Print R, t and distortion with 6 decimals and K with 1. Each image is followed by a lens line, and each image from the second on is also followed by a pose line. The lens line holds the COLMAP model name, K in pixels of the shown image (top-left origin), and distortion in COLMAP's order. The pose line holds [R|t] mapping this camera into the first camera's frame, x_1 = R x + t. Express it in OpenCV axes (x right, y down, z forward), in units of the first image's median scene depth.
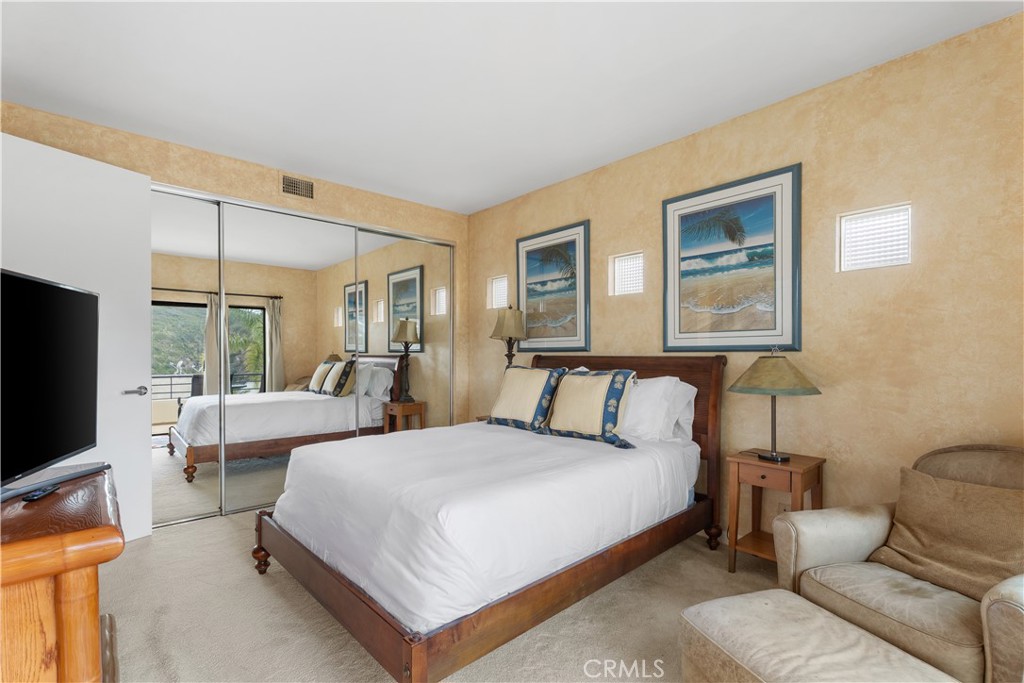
lens RADIAL K [[457.9, 0, 516.2], [0, 457.9, 357.0], [0, 0, 1]] dist [0.001029, -0.001136]
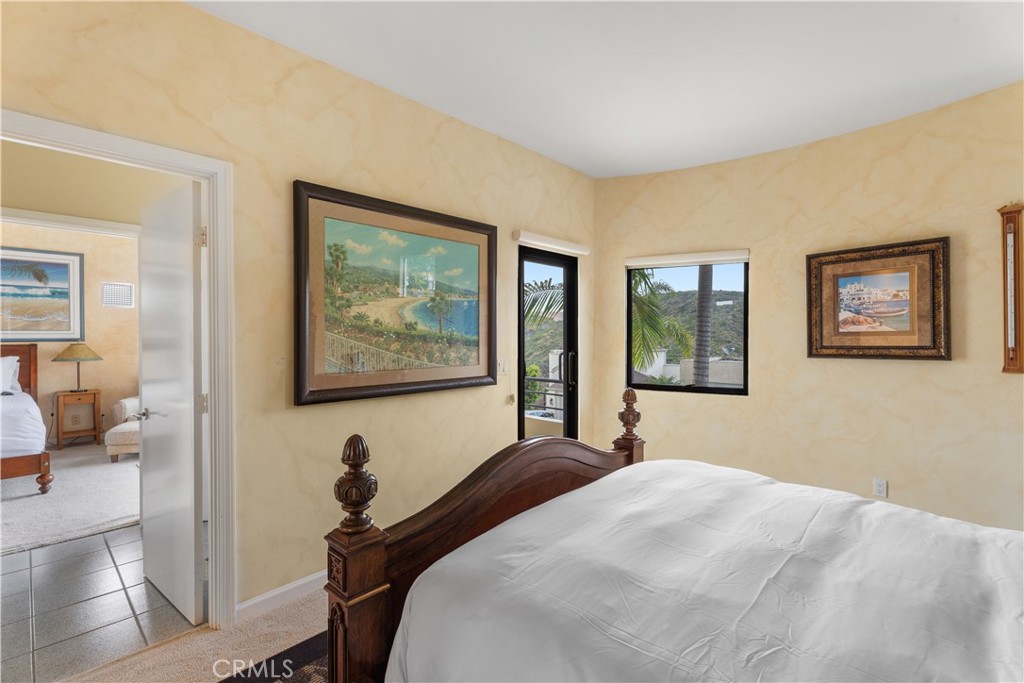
lens RADIAL K [[453.4, 0, 505.9], [0, 453.4, 341.3], [0, 0, 1]] dist [0.001211, -0.000995]
pose [[-0.096153, -0.009566, 0.995321, -1.530293], [0.009734, 0.999897, 0.010550, -0.014286], [-0.995319, 0.010703, -0.096050, -0.692520]]
